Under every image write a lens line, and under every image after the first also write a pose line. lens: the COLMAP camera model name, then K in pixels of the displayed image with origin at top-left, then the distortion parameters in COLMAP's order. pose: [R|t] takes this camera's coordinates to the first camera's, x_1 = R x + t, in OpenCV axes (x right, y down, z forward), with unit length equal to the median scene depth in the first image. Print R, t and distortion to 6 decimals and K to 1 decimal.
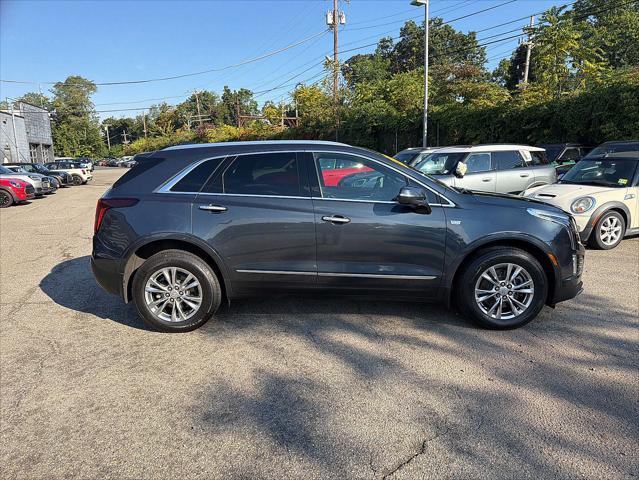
lens RADIAL K [[450.5, 0, 319.5], [0, 450.5, 240.0], [0, 0, 1]] dist [0.001744, -0.003233]
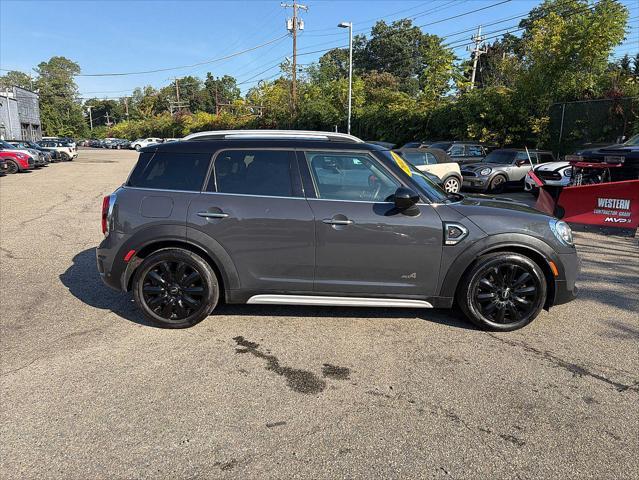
lens RADIAL K [[462.8, 0, 319.5], [0, 462.8, 240.0], [0, 0, 1]] dist [0.001358, -0.000841]
pose [[0.999096, 0.033131, 0.026637, 0.043868], [-0.033582, 0.999297, 0.016648, 0.017845], [-0.026066, -0.017527, 0.999507, -0.098536]]
